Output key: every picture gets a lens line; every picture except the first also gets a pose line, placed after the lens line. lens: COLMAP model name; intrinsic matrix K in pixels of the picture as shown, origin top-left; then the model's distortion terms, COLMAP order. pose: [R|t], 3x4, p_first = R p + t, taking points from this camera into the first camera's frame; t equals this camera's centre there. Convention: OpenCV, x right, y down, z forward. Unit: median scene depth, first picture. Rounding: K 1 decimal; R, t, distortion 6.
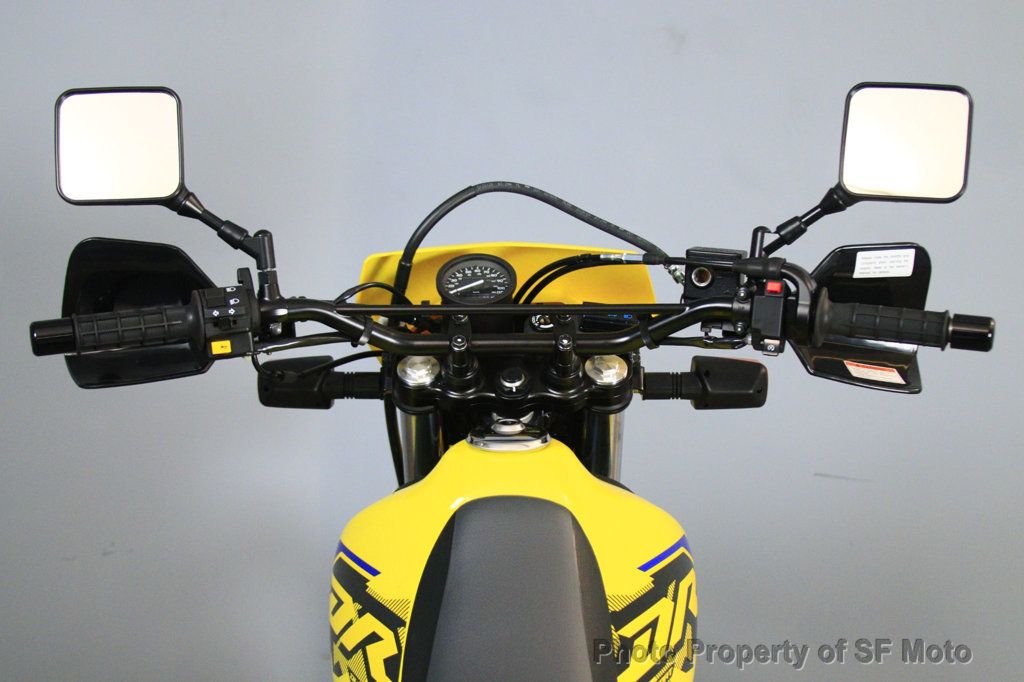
lens RADIAL K [[1541.5, 0, 528.0], [0, 1541.5, 341.3], [0, 0, 1]] dist [-0.125961, 0.044477]
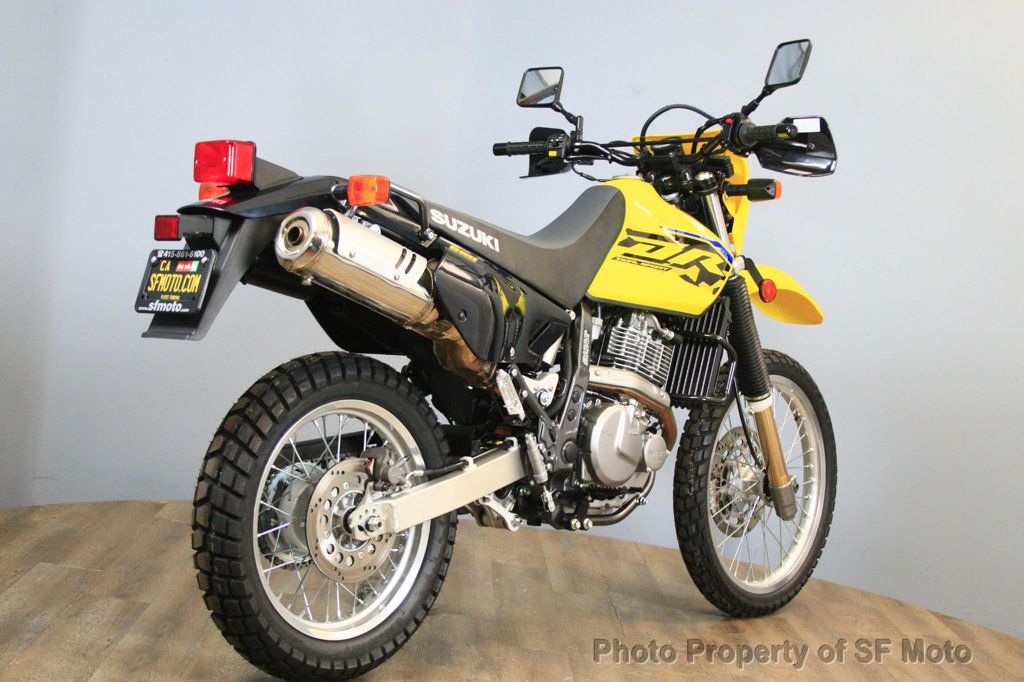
lens RADIAL K [[1656.0, 0, 512.0], [0, 1656.0, 341.0], [0, 0, 1]] dist [-0.047651, 0.022273]
pose [[0.755093, 0.033080, -0.654782, 1.613061], [-0.192929, 0.965716, -0.173697, 0.817518], [0.626588, 0.257484, 0.735588, -1.063203]]
